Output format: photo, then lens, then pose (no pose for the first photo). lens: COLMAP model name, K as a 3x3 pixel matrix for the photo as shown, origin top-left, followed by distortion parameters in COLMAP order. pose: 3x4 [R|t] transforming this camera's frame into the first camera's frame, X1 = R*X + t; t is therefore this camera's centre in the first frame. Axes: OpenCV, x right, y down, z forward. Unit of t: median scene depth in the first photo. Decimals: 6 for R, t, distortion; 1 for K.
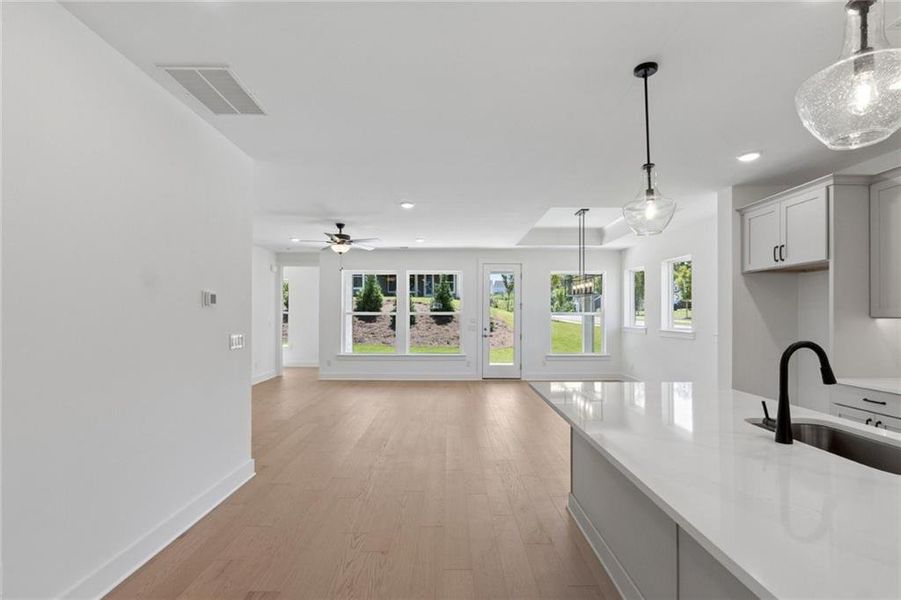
lens RADIAL K [[413.4, 0, 450.5], [0, 413.4, 300.0], [0, 0, 1]] dist [0.000329, 0.000279]
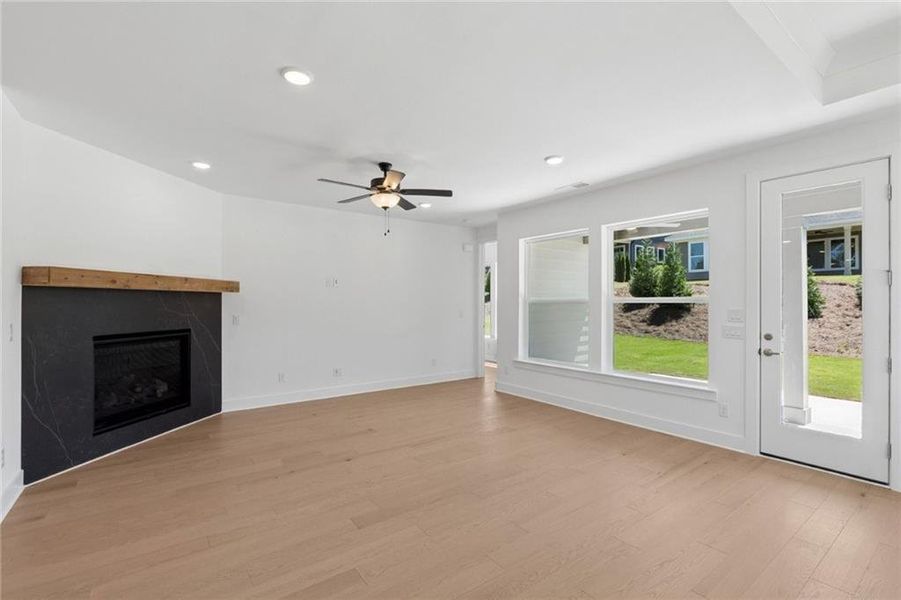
lens RADIAL K [[411.7, 0, 467.5], [0, 411.7, 300.9], [0, 0, 1]] dist [0.000302, 0.000048]
pose [[0.611132, -0.006556, -0.791502, 0.226610], [0.029695, 0.999452, 0.014649, 0.018483], [0.790972, -0.032457, 0.610991, 0.499202]]
